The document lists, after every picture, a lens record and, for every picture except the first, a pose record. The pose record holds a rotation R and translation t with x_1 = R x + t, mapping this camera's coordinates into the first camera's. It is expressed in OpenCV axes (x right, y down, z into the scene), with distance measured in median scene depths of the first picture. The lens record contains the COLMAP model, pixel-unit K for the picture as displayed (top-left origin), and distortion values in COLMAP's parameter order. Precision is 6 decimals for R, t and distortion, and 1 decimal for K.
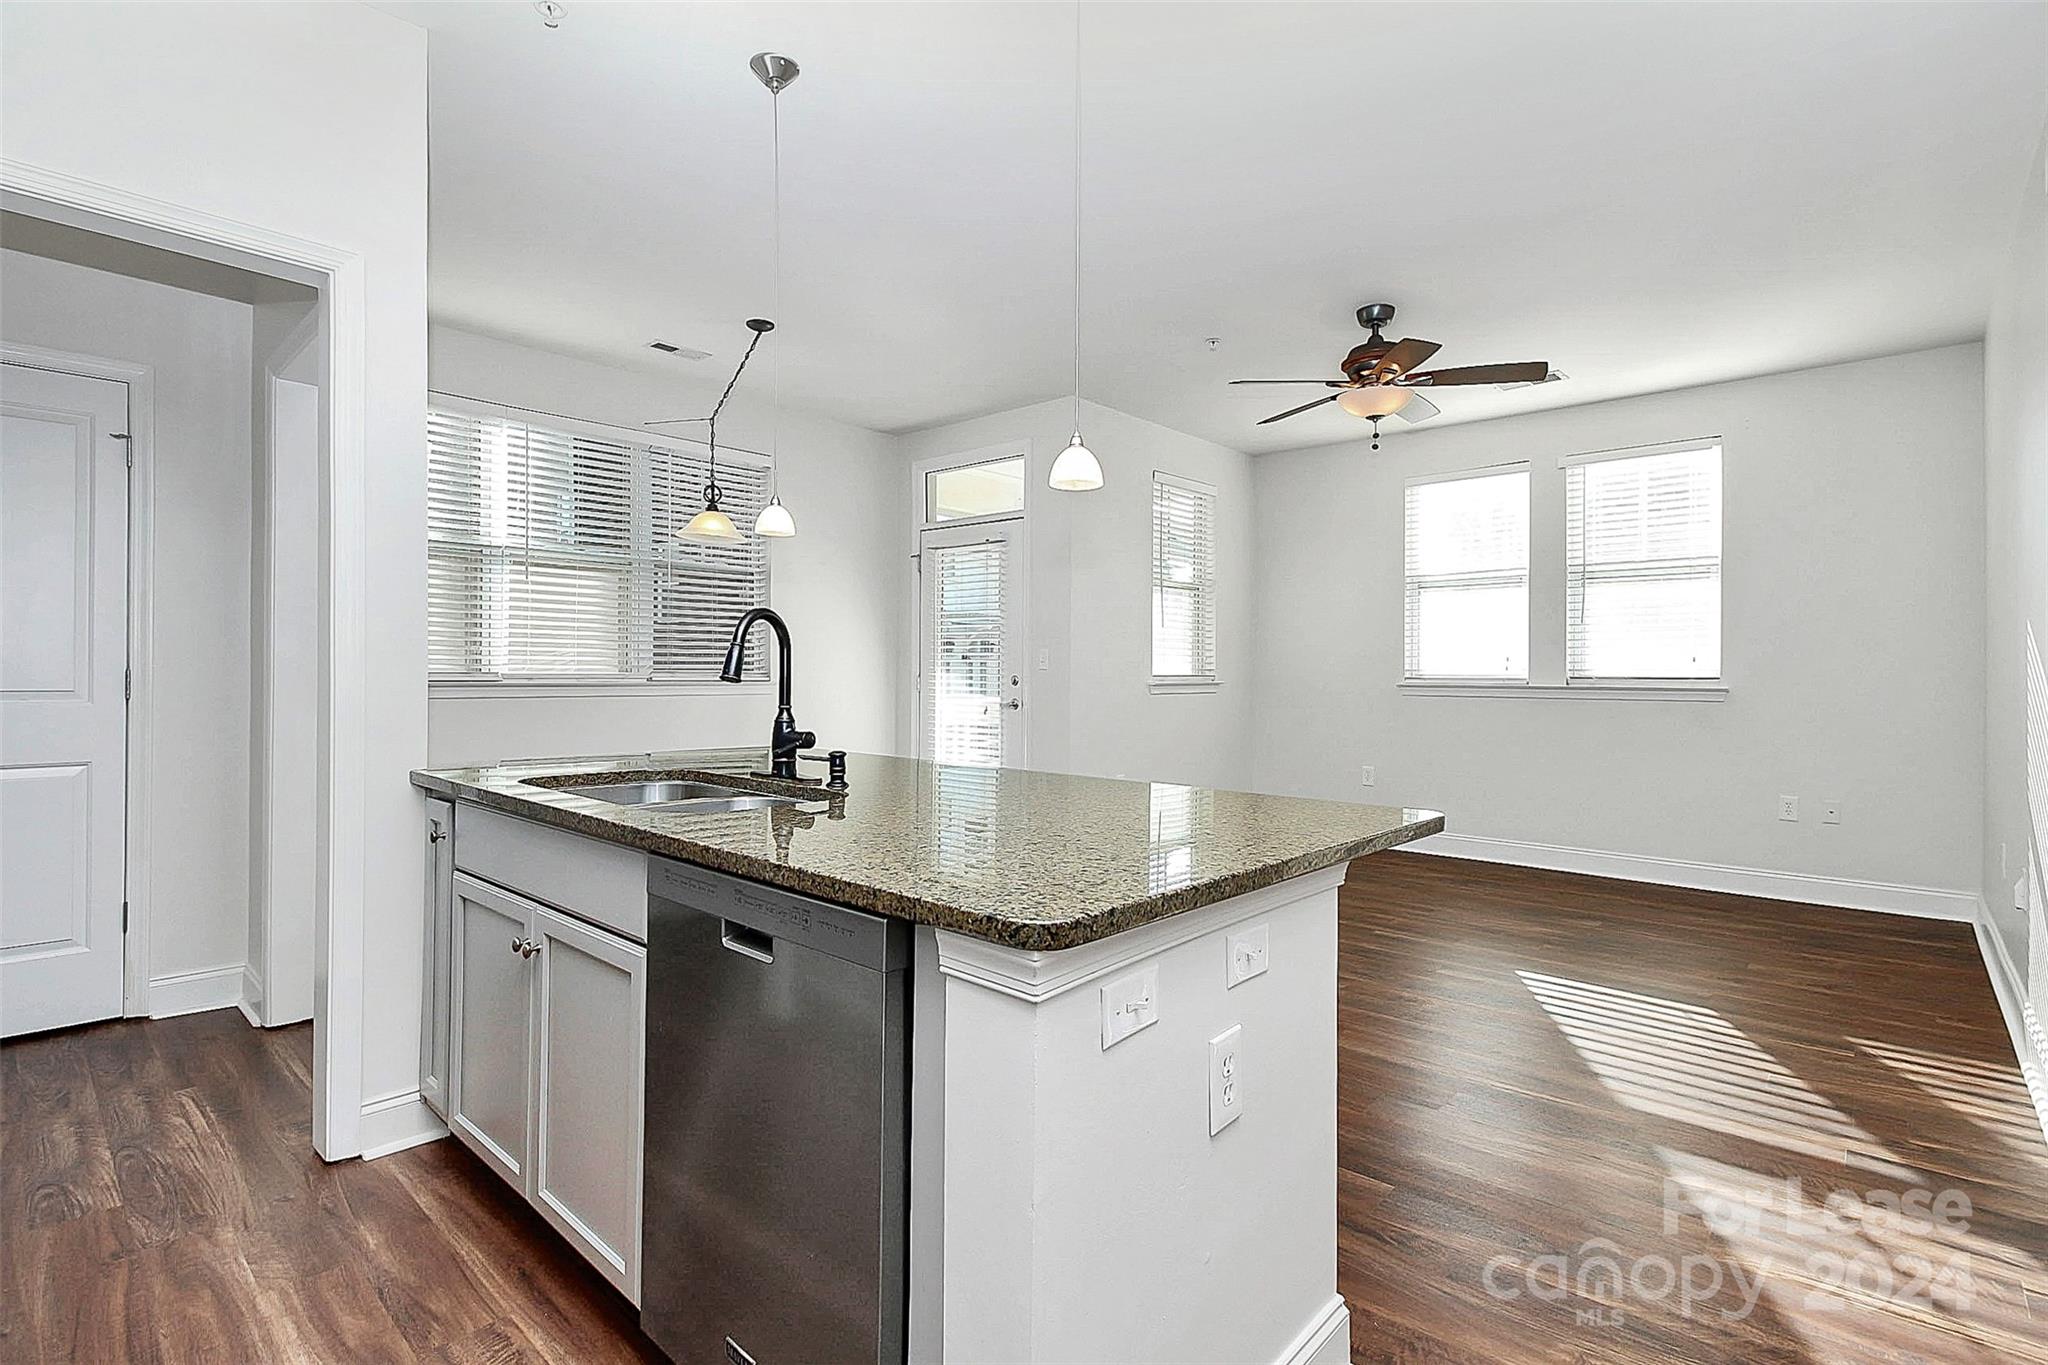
lens RADIAL K [[969.5, 0, 1024.3], [0, 969.5, 668.8], [0, 0, 1]] dist [-0.015036, -0.005695]
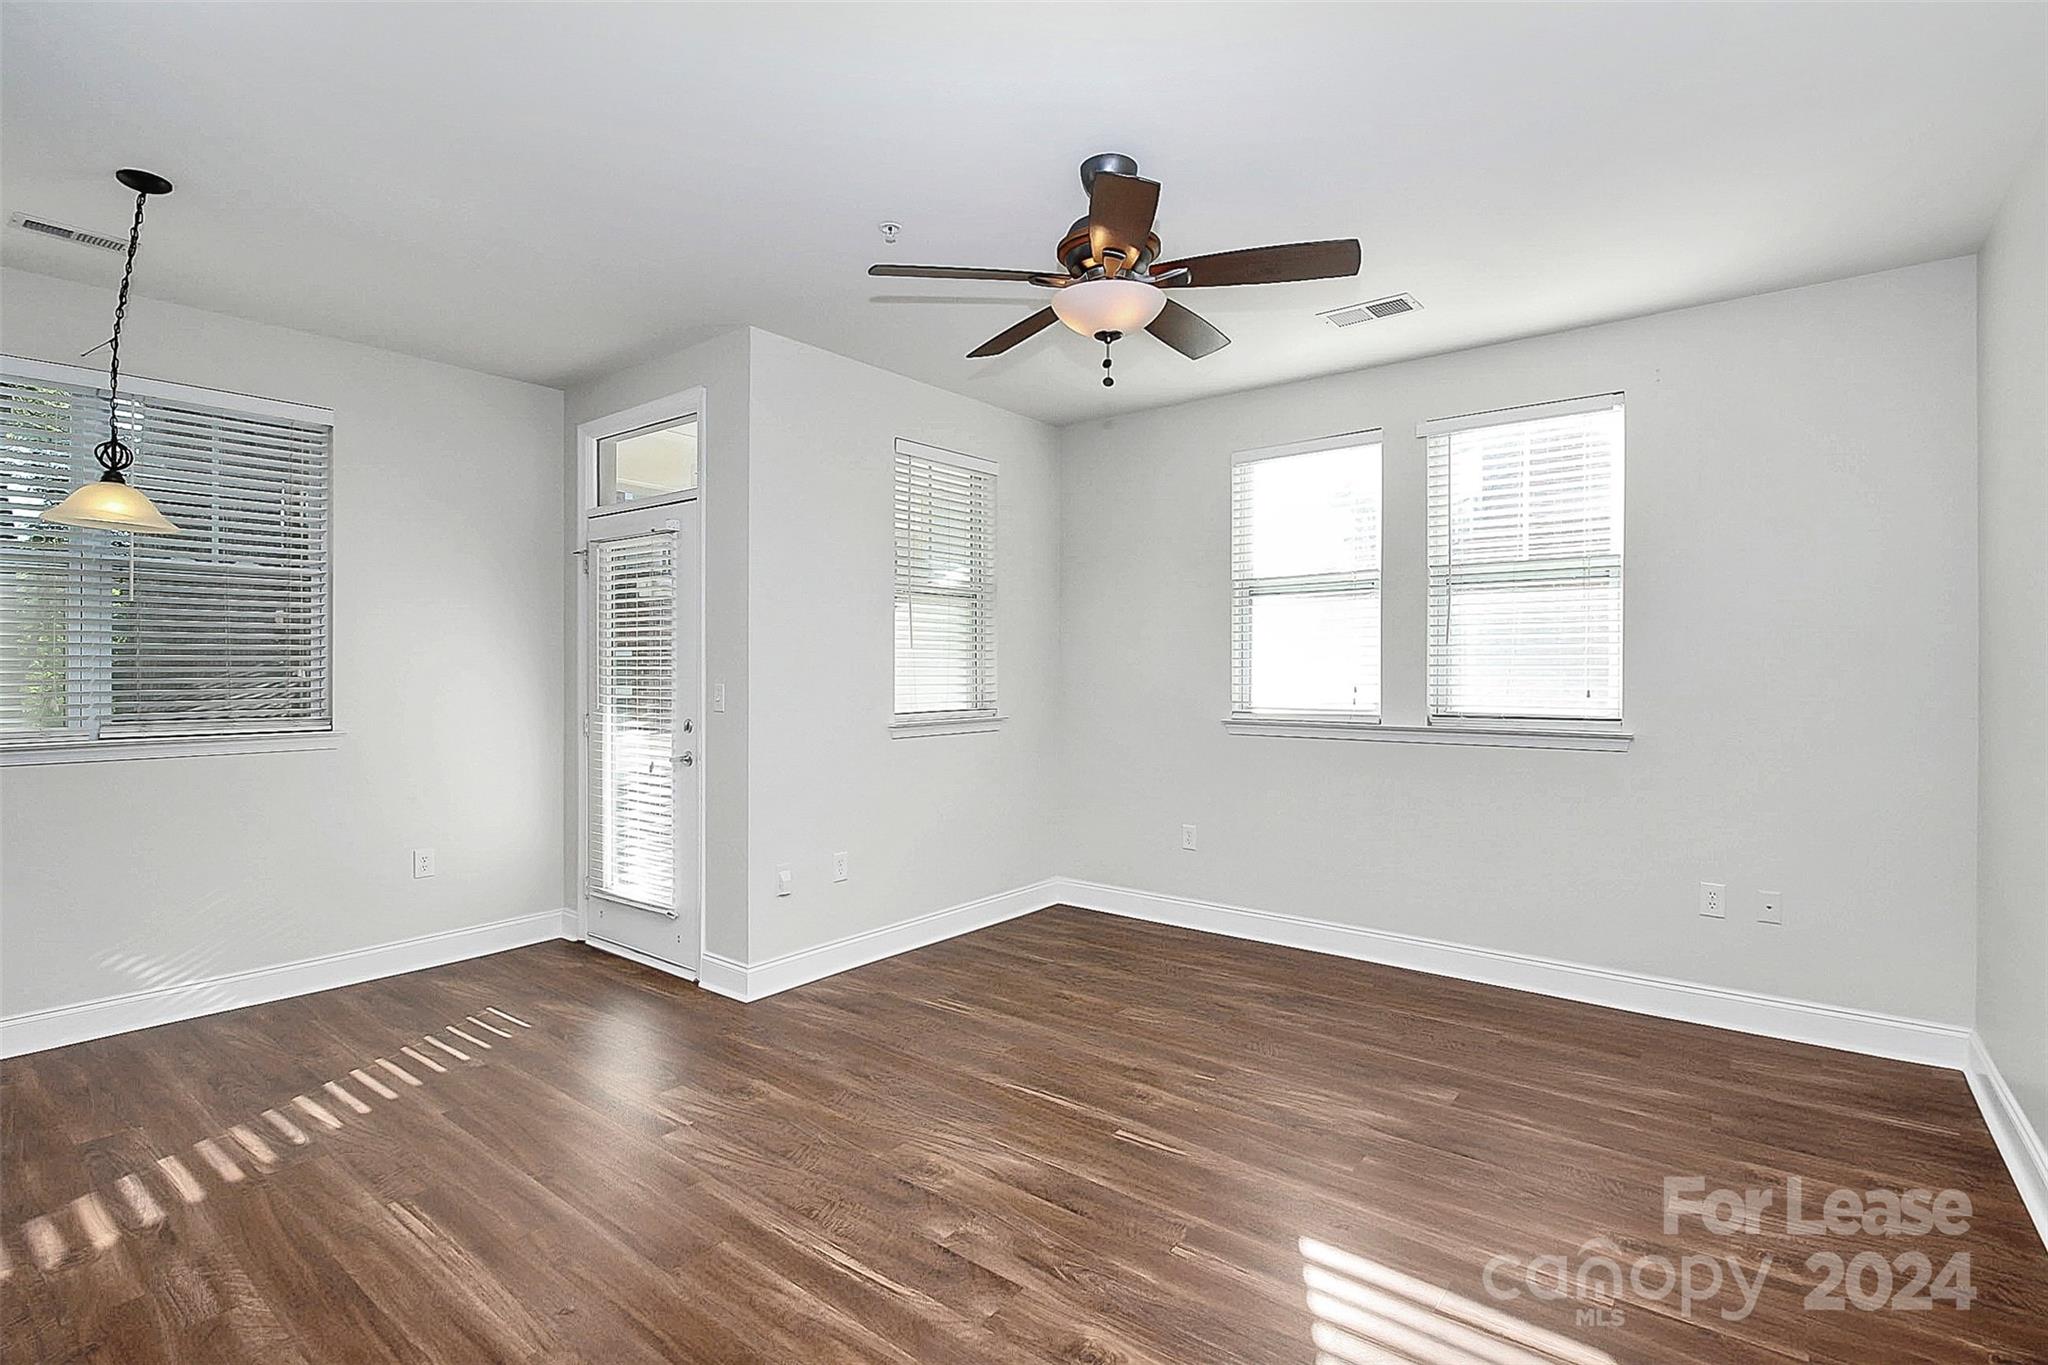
lens RADIAL K [[969.5, 0, 1022.9], [0, 969.5, 680.0], [0, 0, 1]] dist [-0.015036, -0.005695]
pose [[0.996842, -0.007125, 0.079087, 0.185085], [0.005926, 0.999864, 0.015374, -0.032037], [-0.079185, -0.014857, 0.996749, 0.268219]]
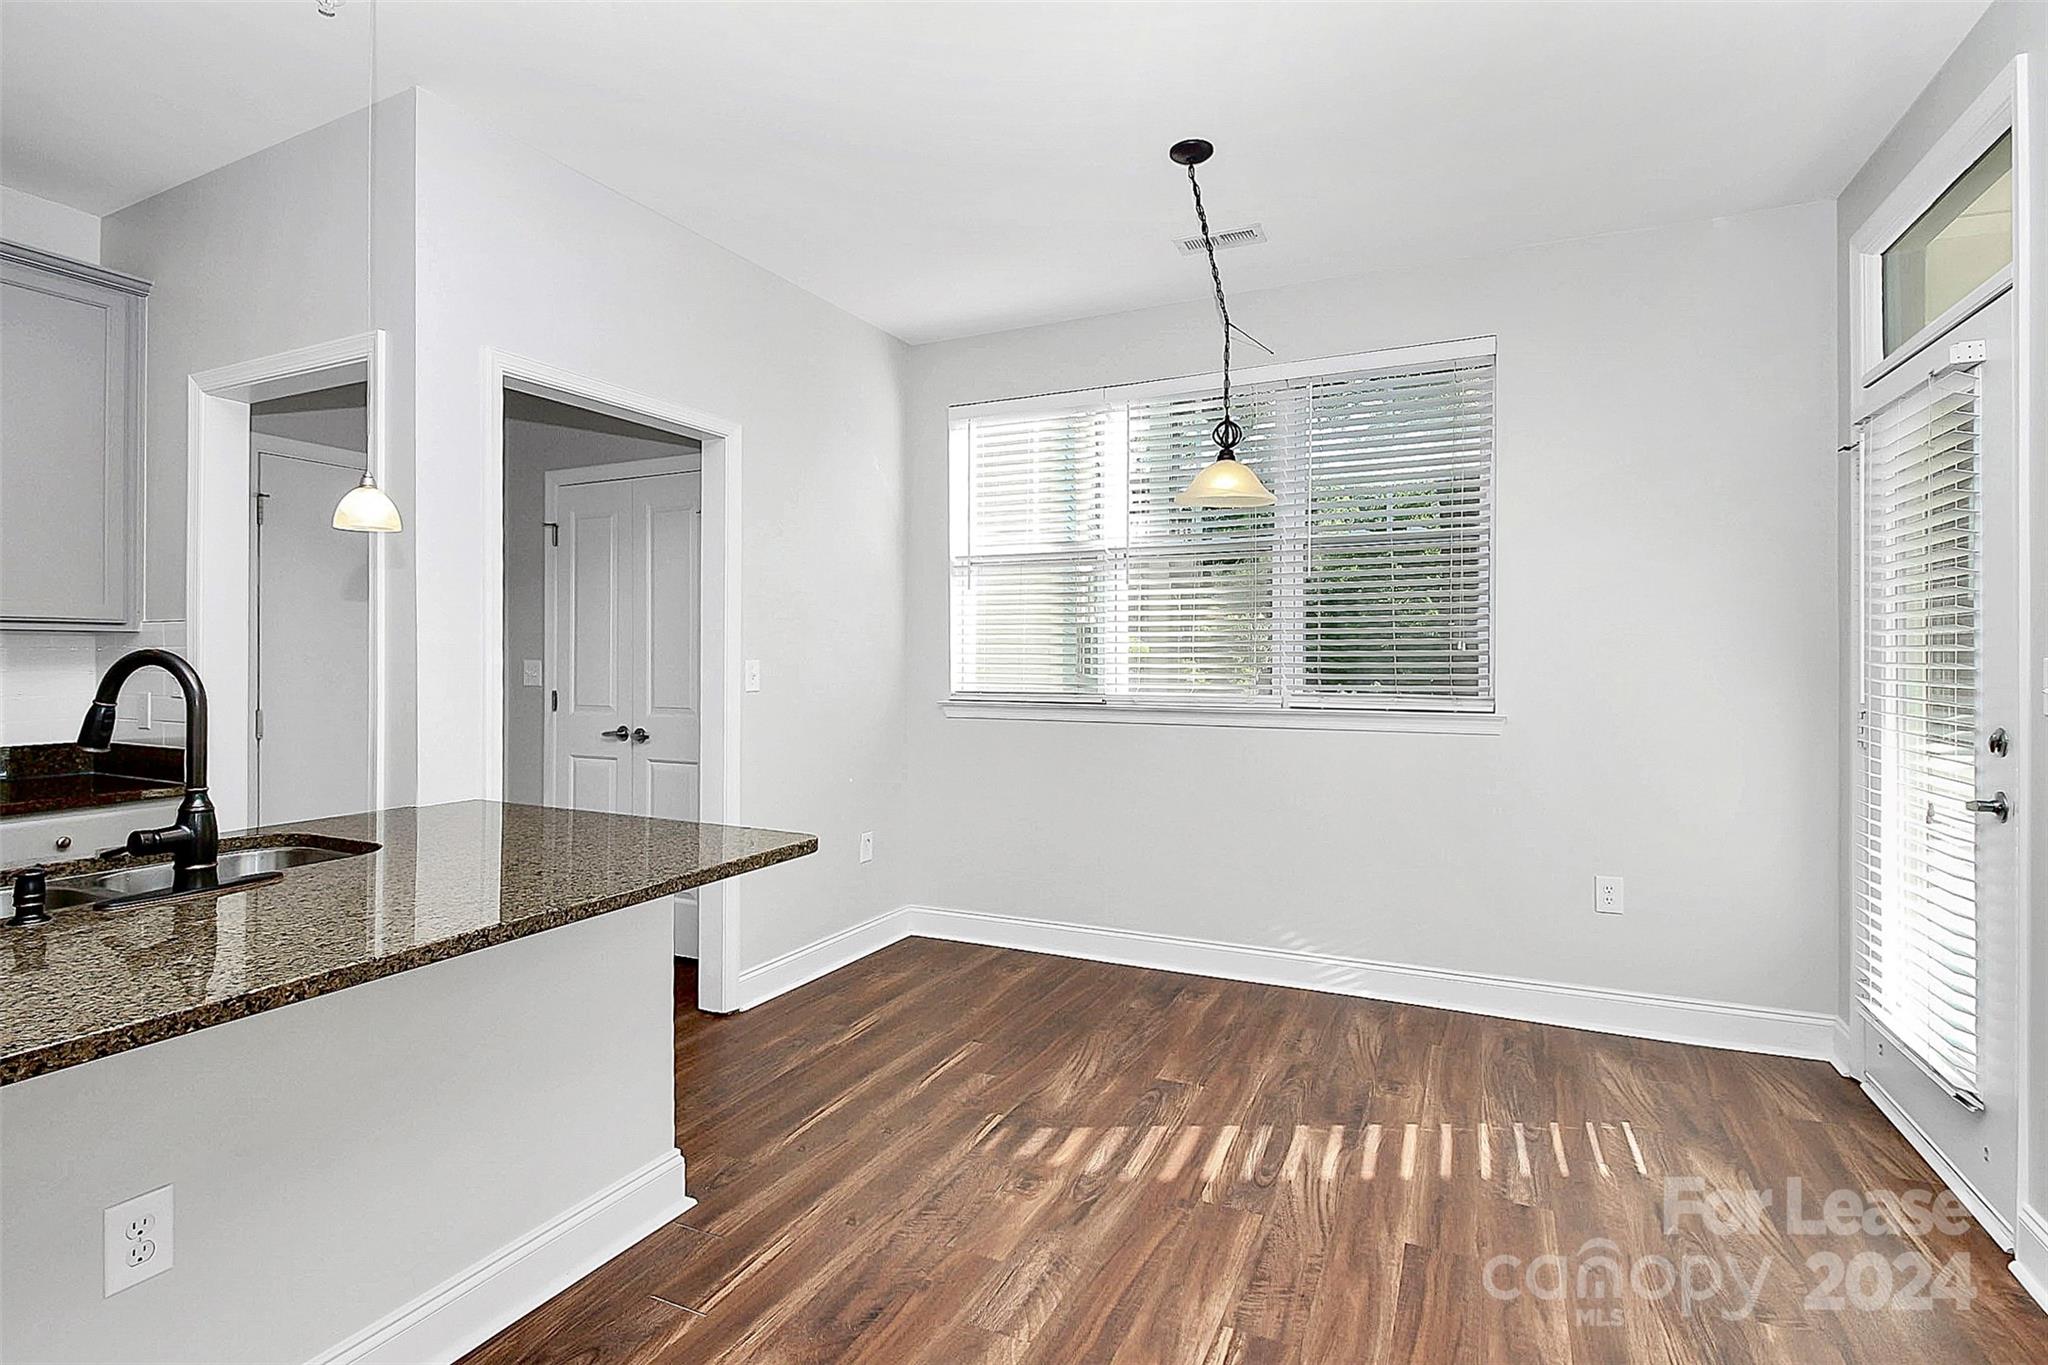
lens RADIAL K [[969.5, 0, 1018.3], [0, 969.5, 665.9], [0, 0, 1]] dist [-0.015036, -0.005695]
pose [[0.279109, -0.000963, -0.960259, 0.228736], [0.006036, 0.999981, 0.000751, -0.018586], [0.960241, -0.006006, 0.279109, 0.555675]]
